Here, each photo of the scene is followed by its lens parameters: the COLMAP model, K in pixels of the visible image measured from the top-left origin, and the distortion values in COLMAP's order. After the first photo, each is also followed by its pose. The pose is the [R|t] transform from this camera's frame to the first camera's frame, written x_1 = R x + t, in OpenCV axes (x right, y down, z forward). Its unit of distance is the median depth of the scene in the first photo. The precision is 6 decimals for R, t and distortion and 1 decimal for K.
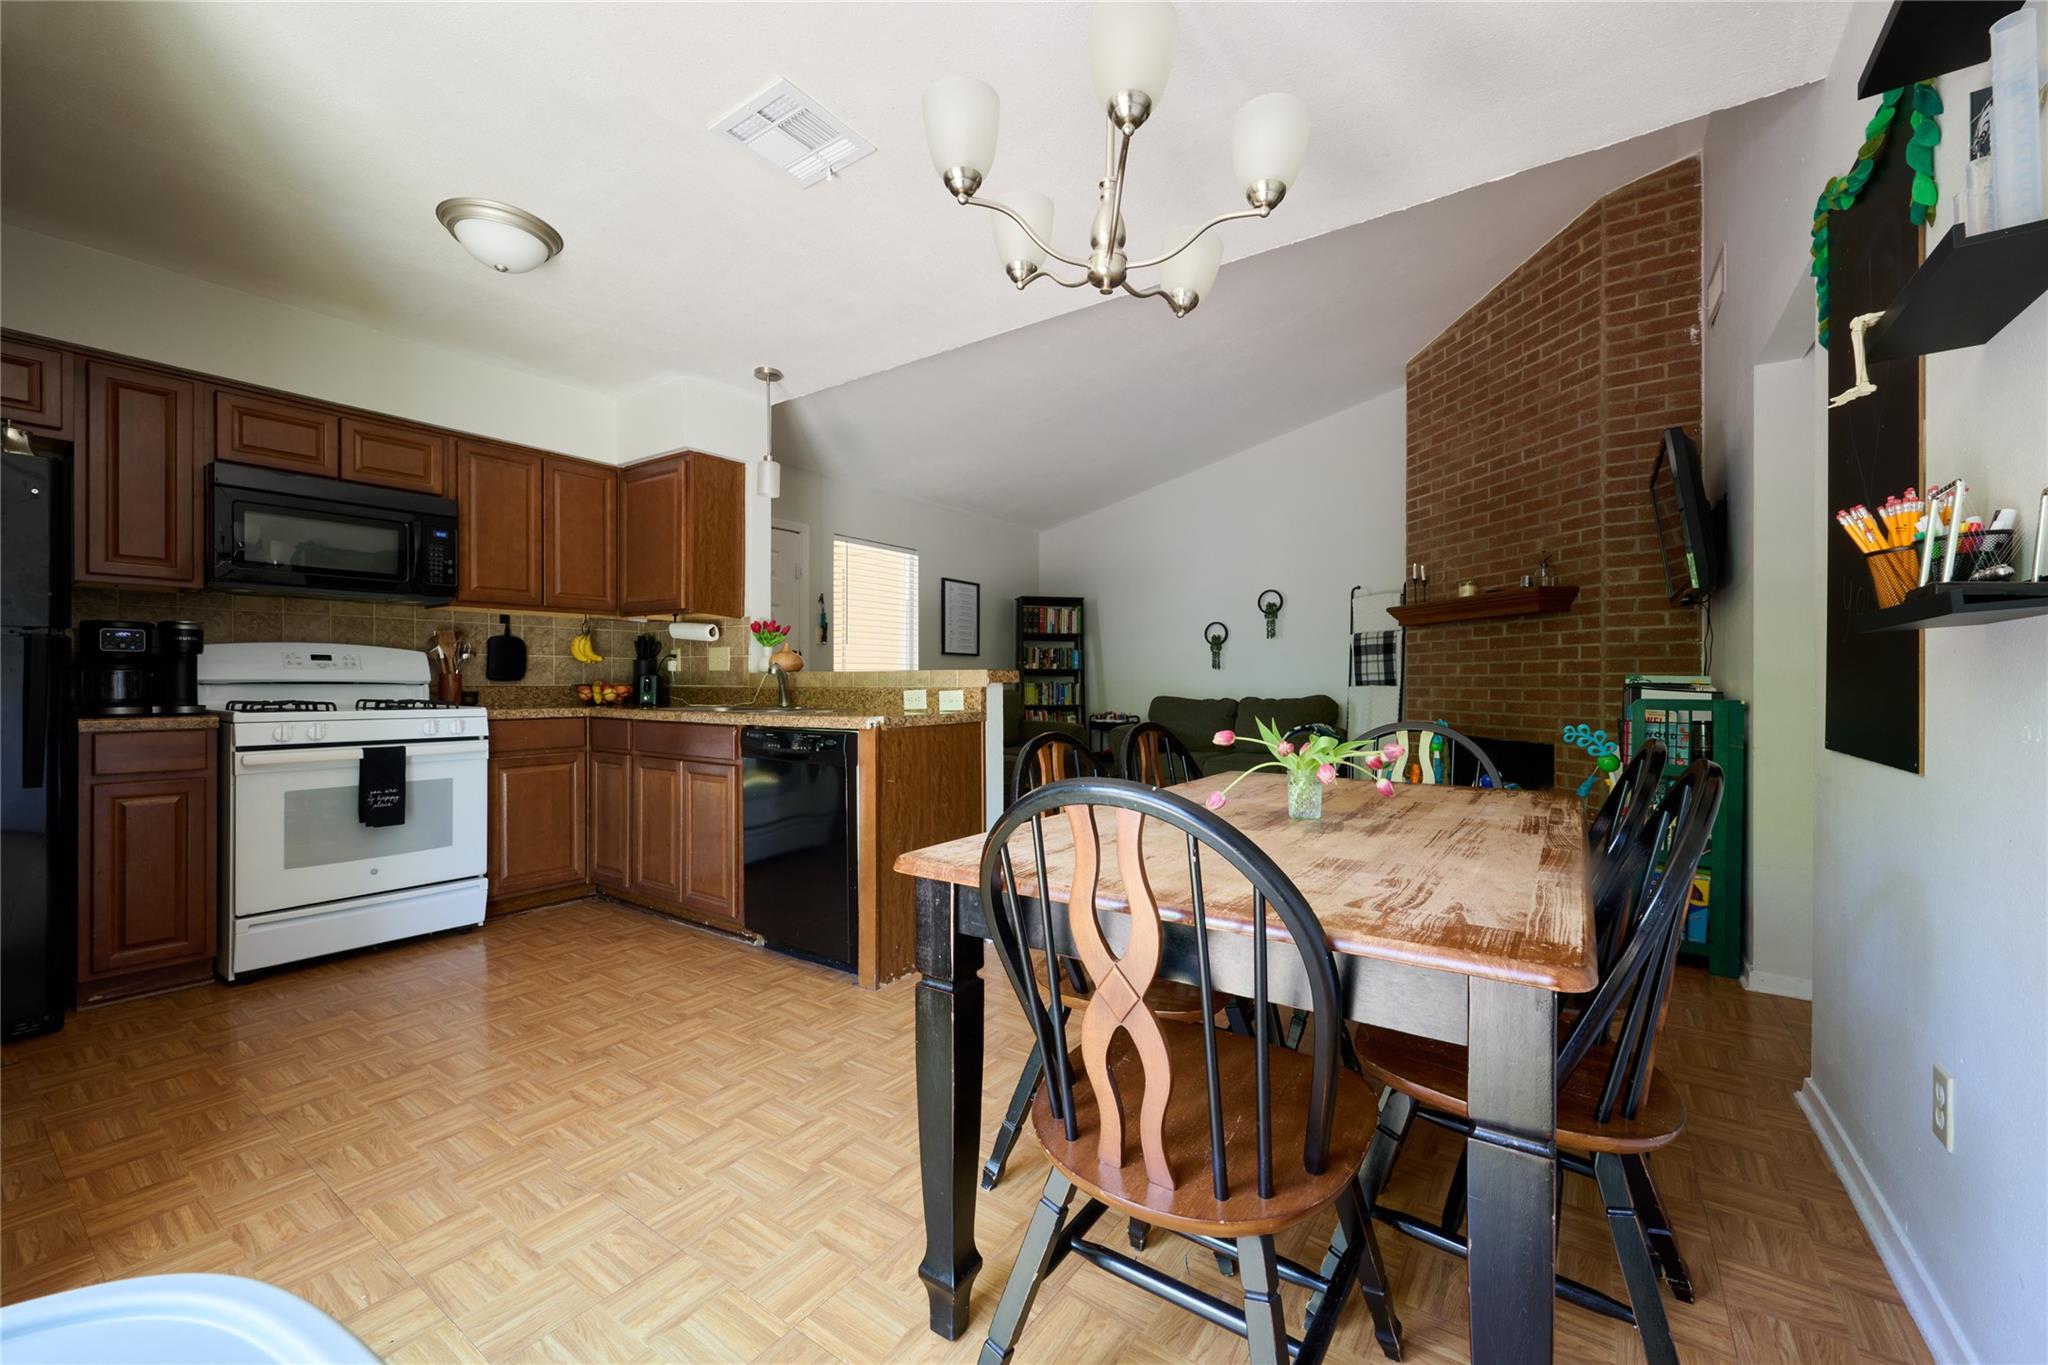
lens RADIAL K [[810.4, 0, 1023.6], [0, 810.4, 686.0], [0, 0, 1]] dist [0.000009, -0.000233]
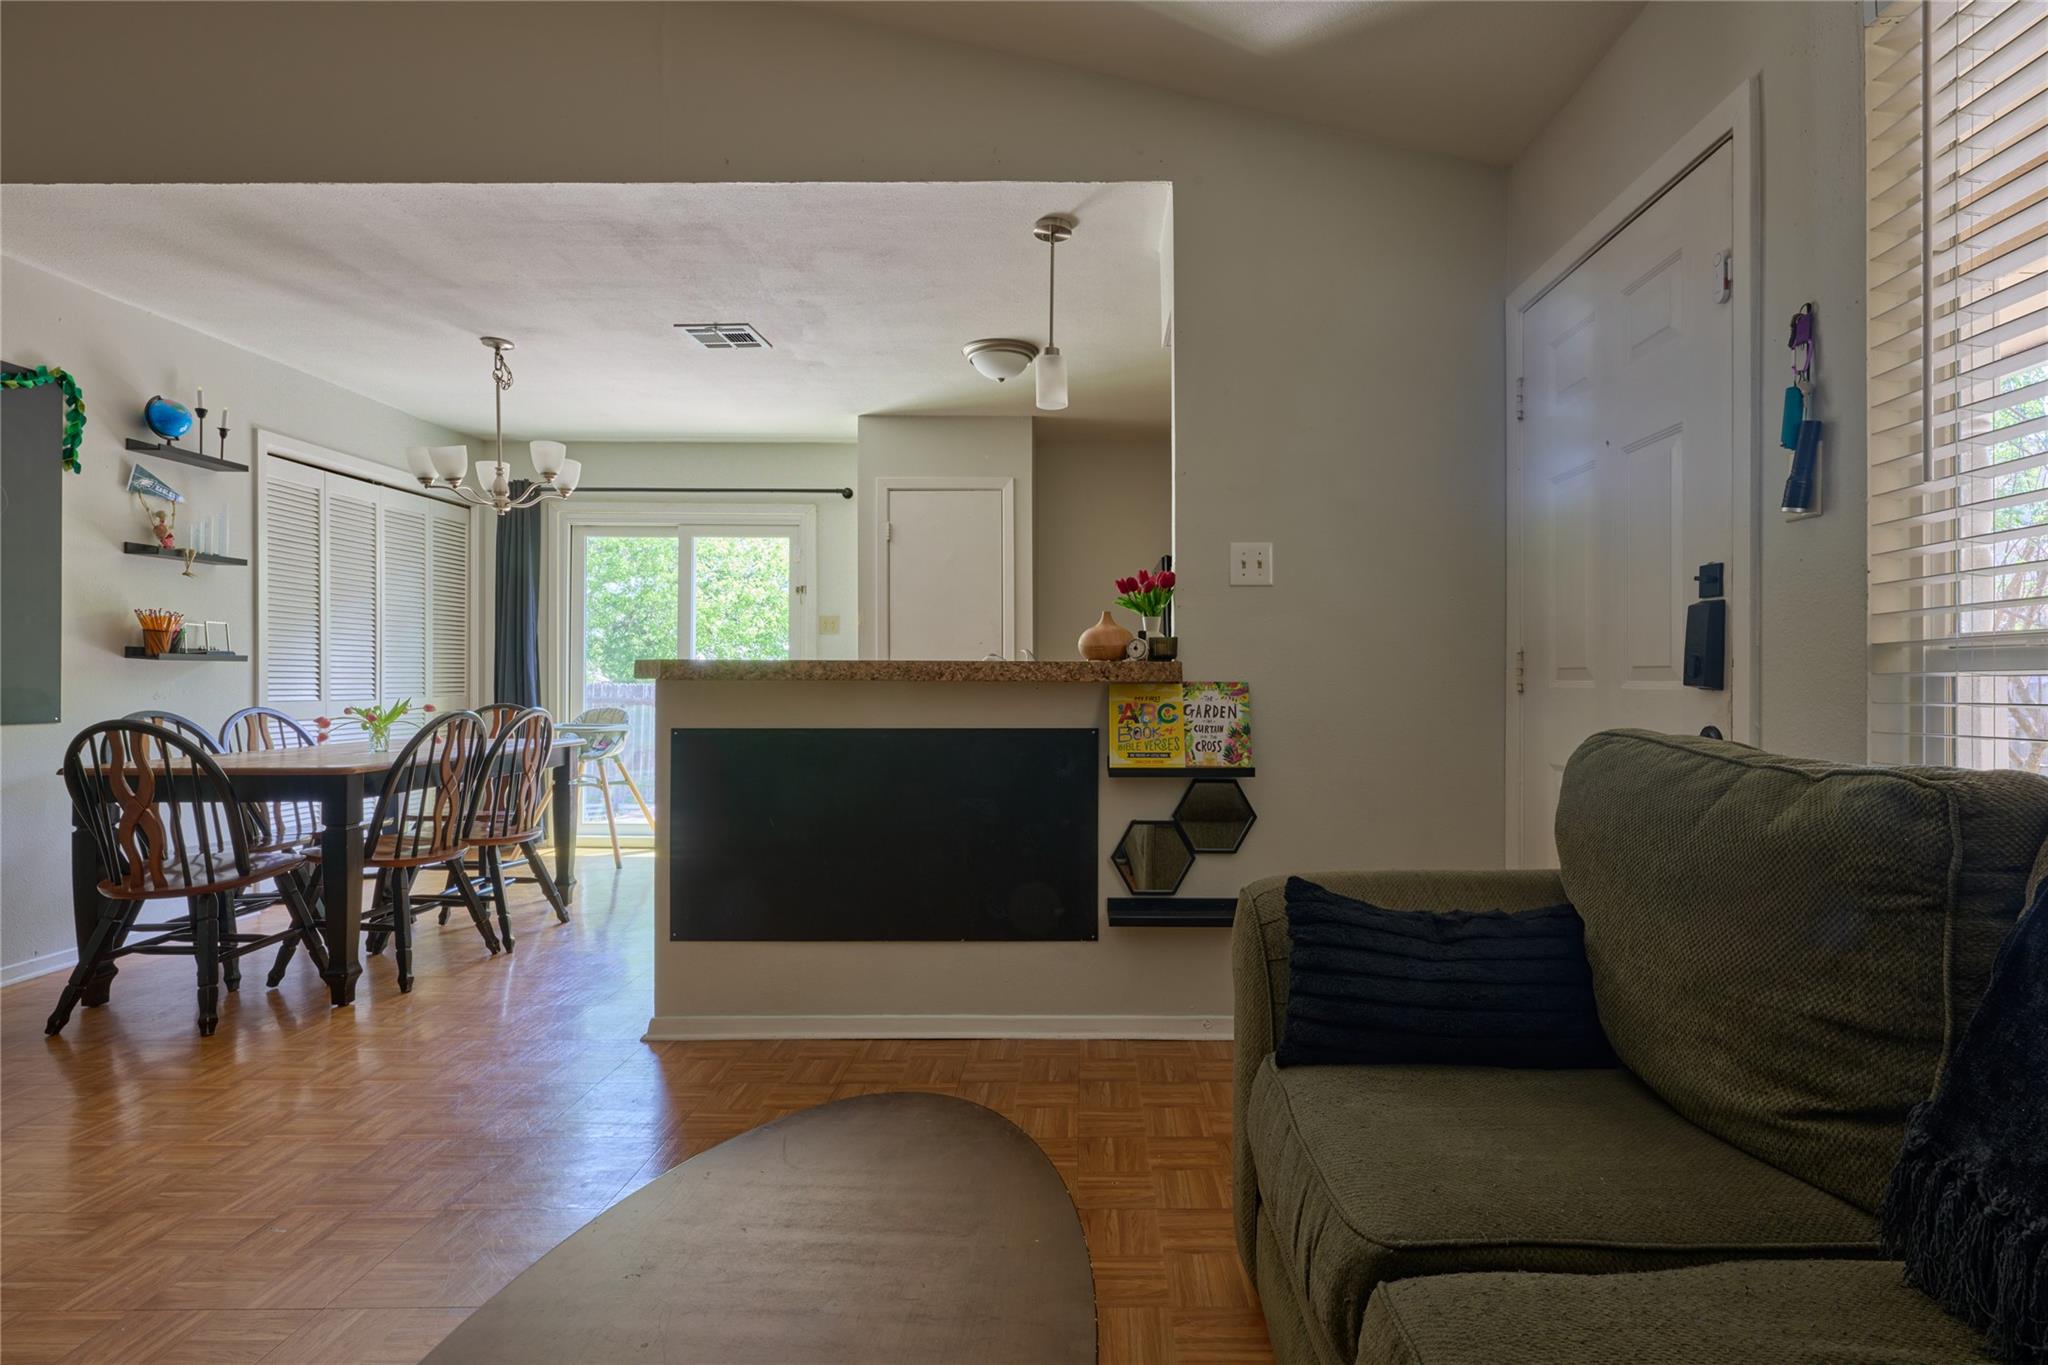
lens RADIAL K [[983.3, 0, 1087.3], [0, 983.3, 679.3], [0, 0, 1]] dist [0.000286, -0.000012]
pose [[-0.816501, 0.000132, -0.577344, 0.126052], [-0.001881, 0.999994, 0.002890, -0.005397], [0.577341, 0.003446, -0.816496, 1.524913]]
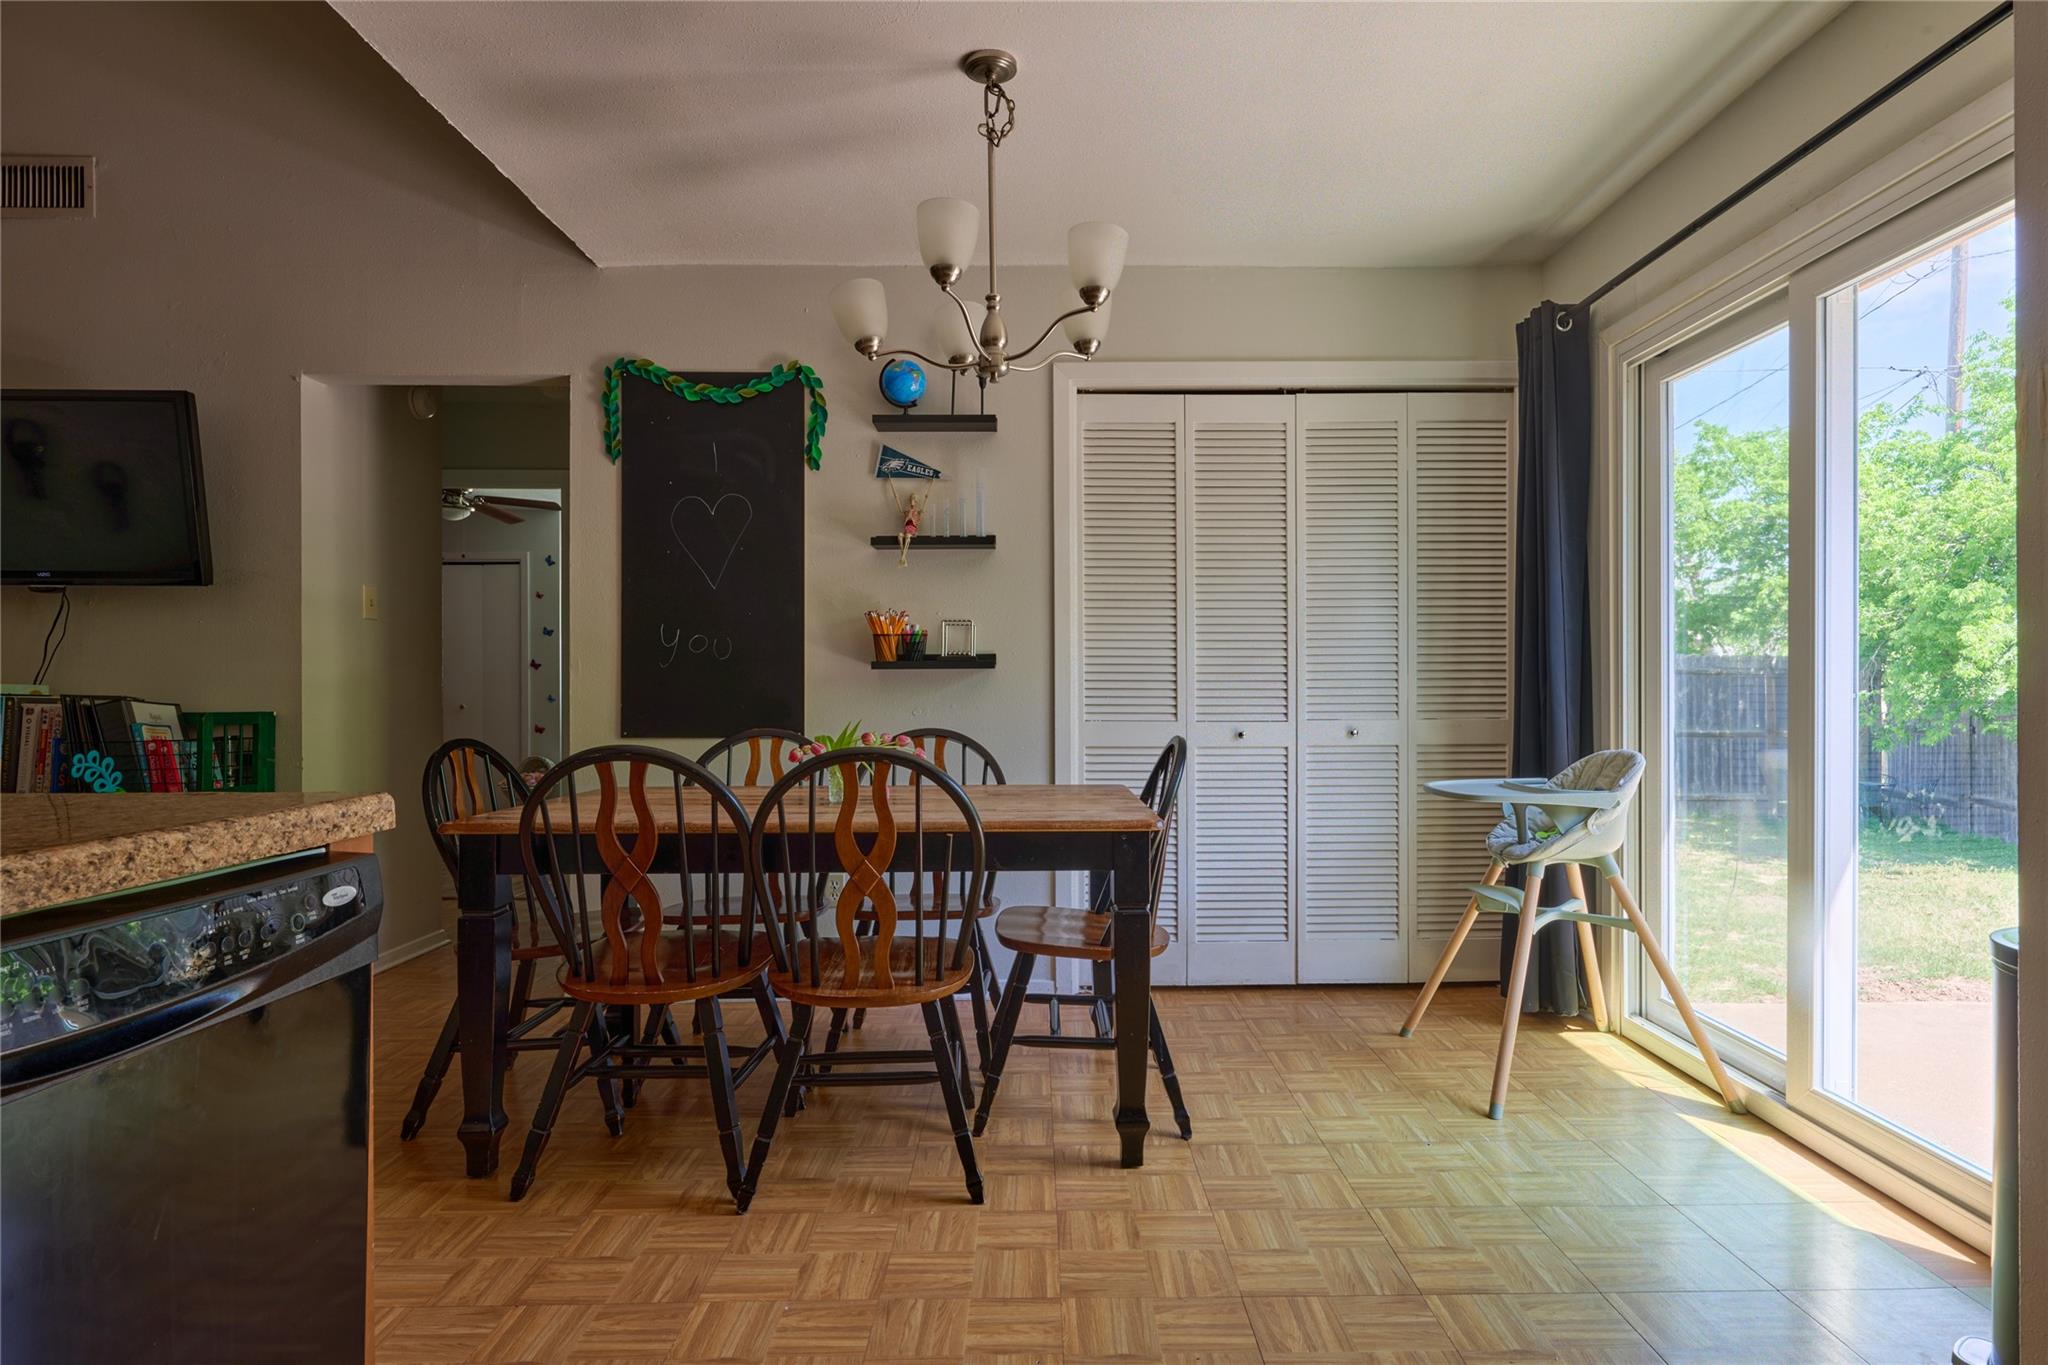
lens RADIAL K [[1068.5, 0, 1051.7], [0, 1068.5, 691.8], [0, 0, 1]] dist [-0.003246, -0.000436]
pose [[-0.587520, 0.003104, 0.809204, -0.456279], [0.005229, 0.999986, -0.000040, -0.000606], [-0.809193, 0.004208, -0.587528, 0.671745]]
